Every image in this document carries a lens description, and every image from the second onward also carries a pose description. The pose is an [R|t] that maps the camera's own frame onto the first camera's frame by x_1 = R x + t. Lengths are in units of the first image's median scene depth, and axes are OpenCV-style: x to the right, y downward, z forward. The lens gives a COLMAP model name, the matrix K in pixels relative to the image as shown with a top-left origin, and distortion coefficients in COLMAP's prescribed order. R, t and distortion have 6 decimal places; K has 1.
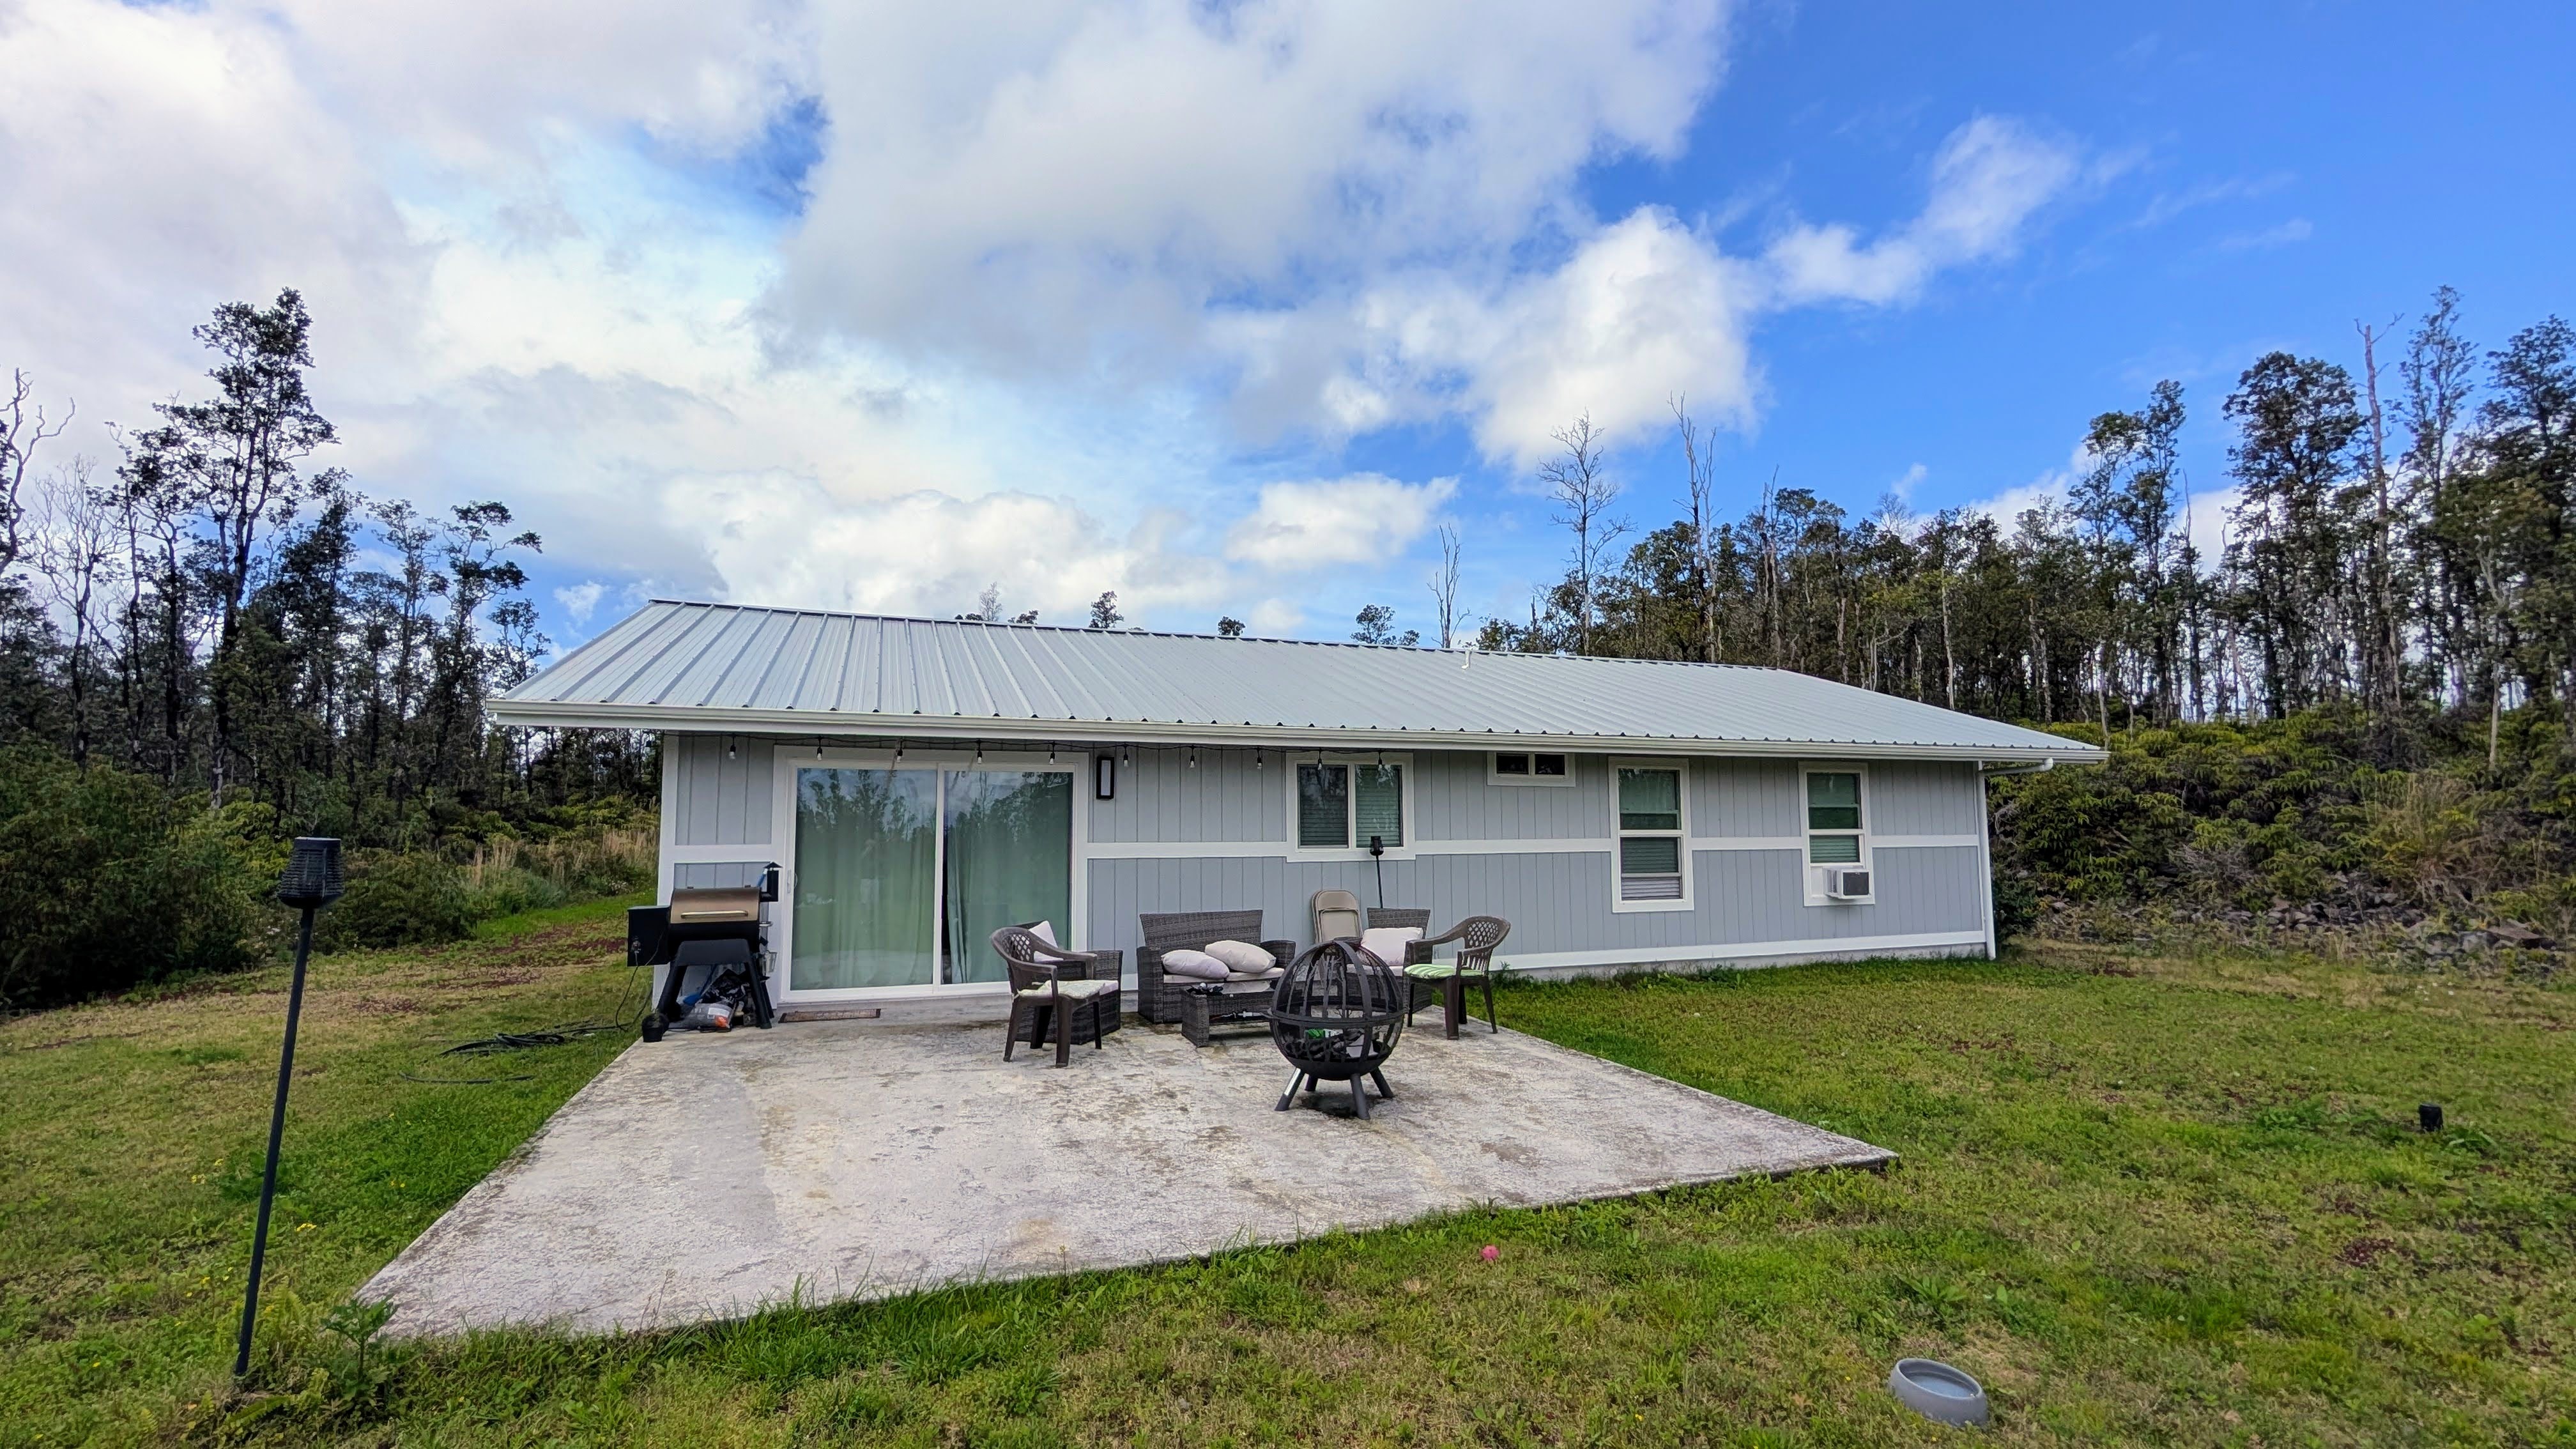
lens RADIAL K [[1141.9, 0, 1303.5], [0, 1141.9, 741.8], [0, 0, 1]] dist [-0.000112, 0.000094]
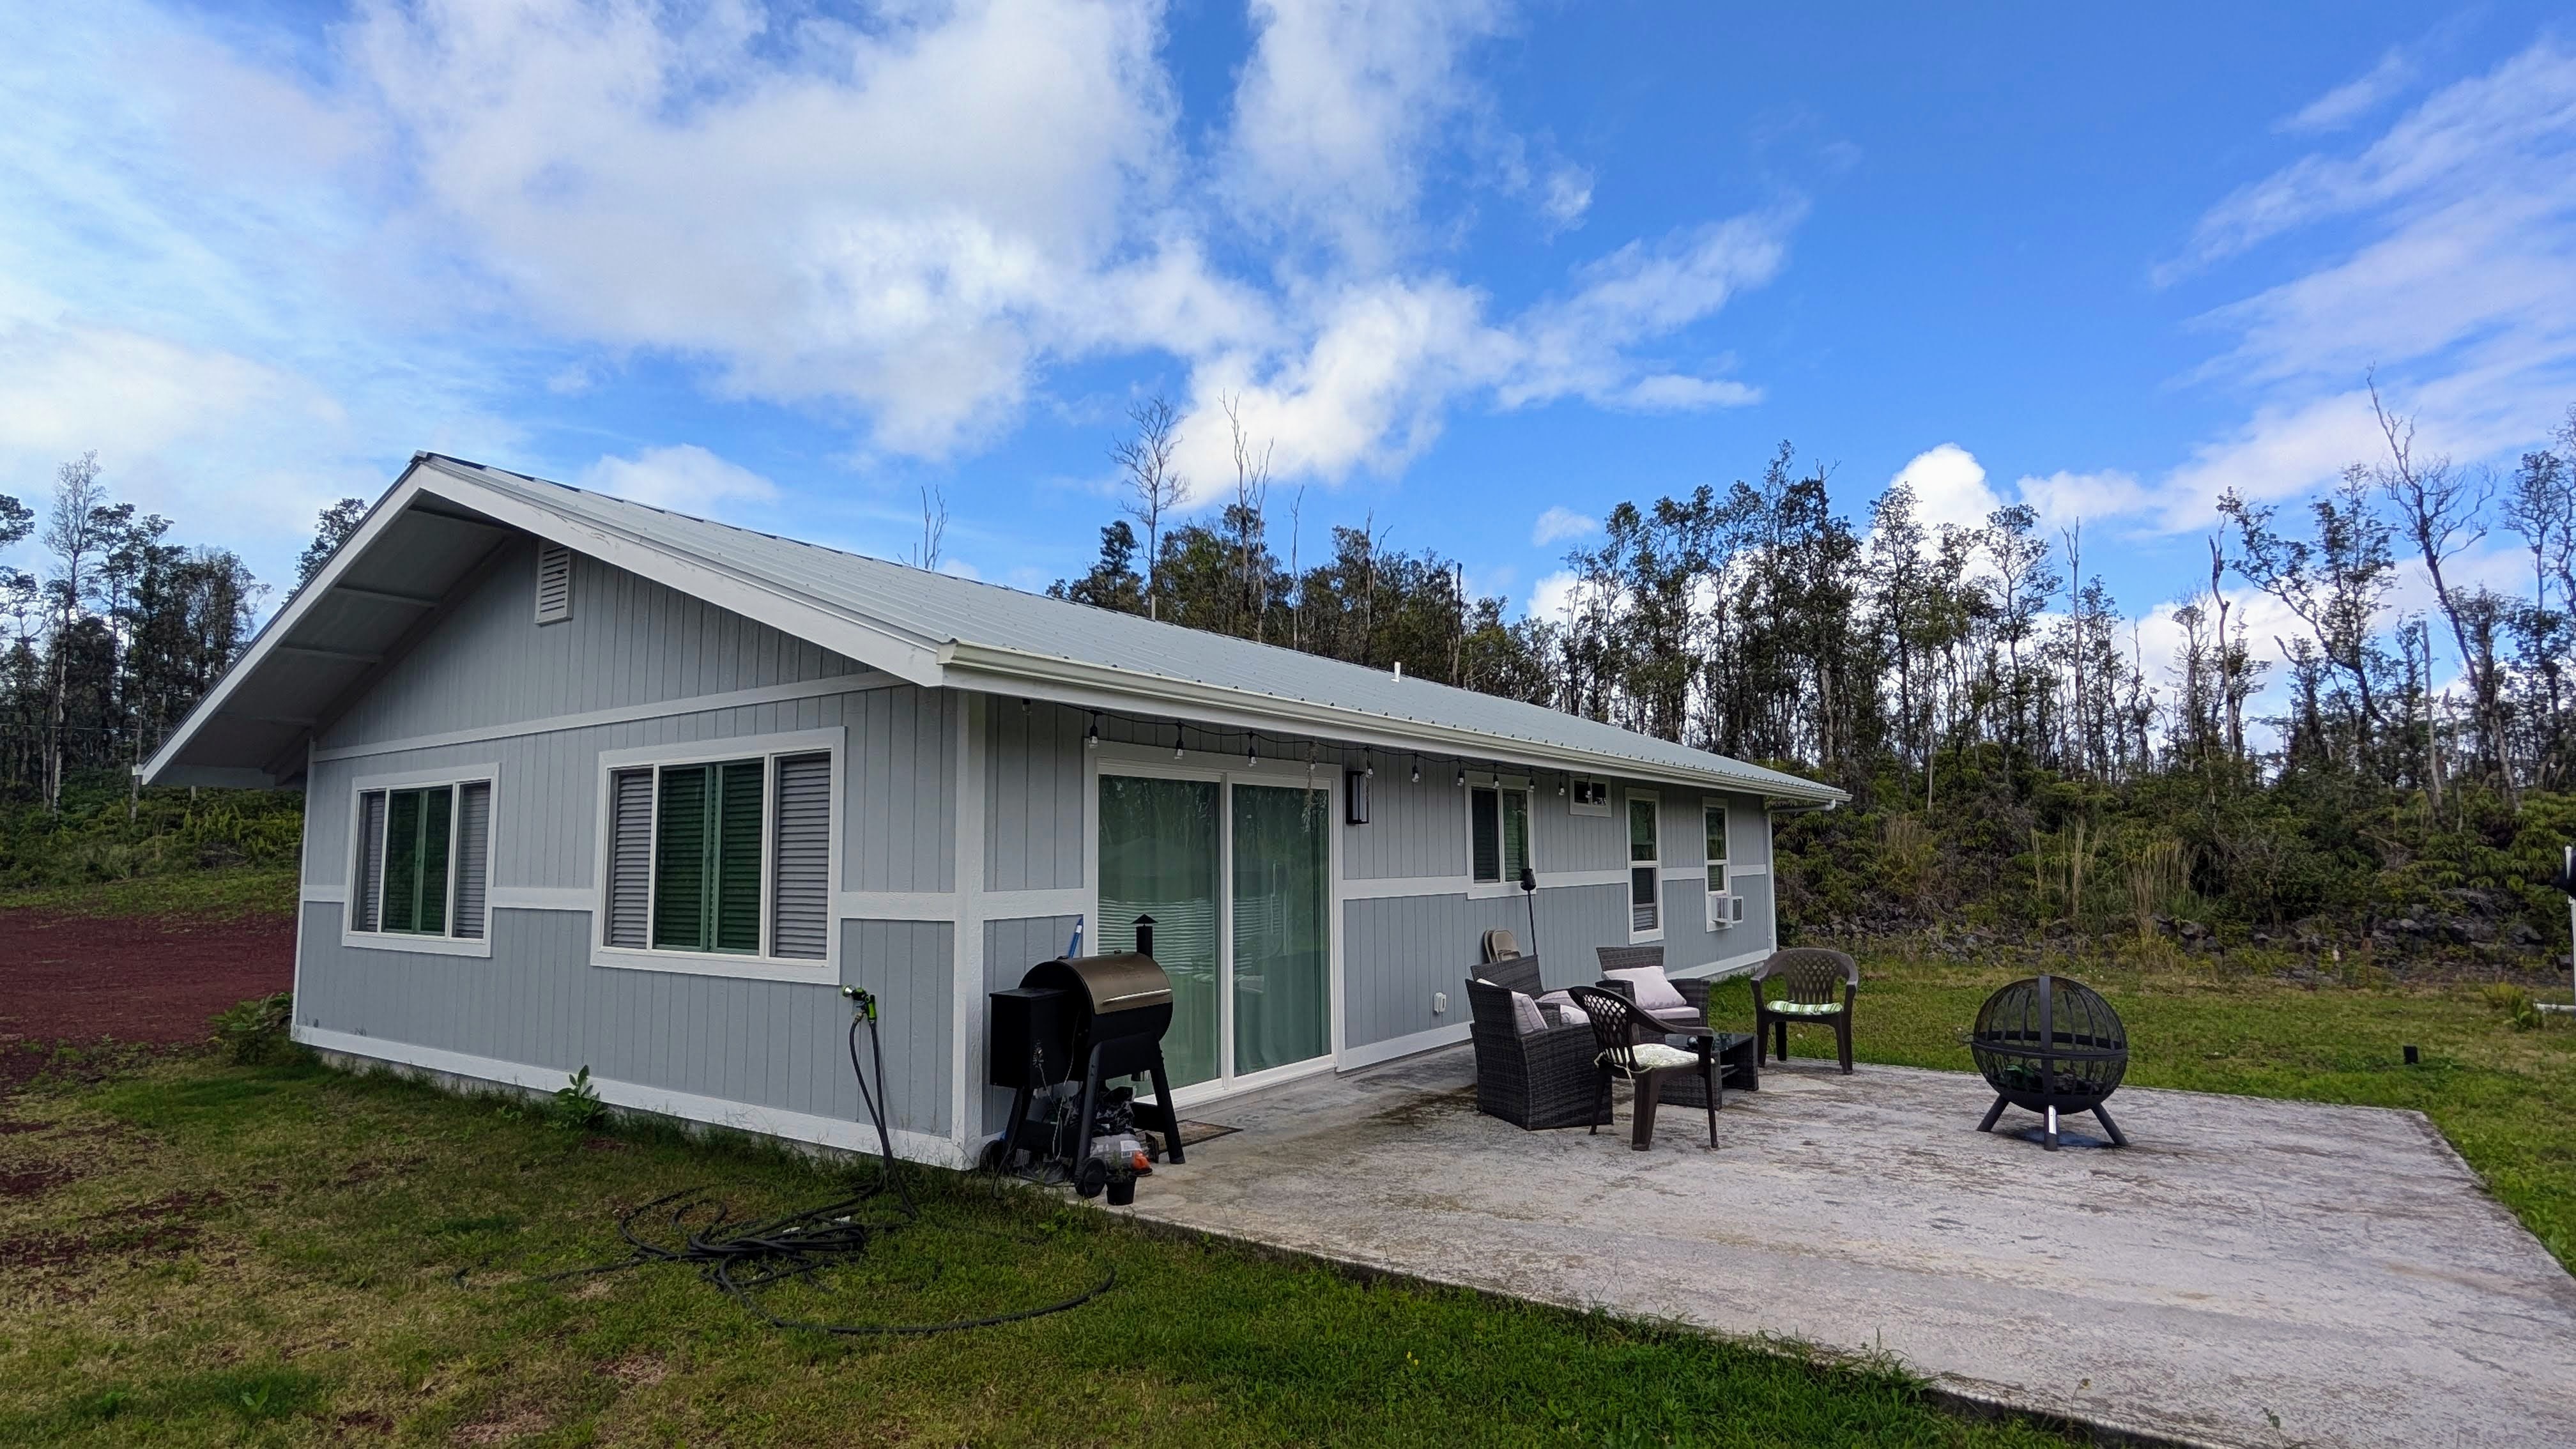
lens RADIAL K [[1311.5, 0, 1287.2], [0, 1311.5, 738.7], [0, 0, 1]] dist [0.000238, 0.000454]
pose [[0.806471, 0.052931, 0.588900, -0.797529], [-0.045762, 0.998585, -0.027086, 0.018500], [-0.589500, -0.005105, 0.807752, 0.307103]]
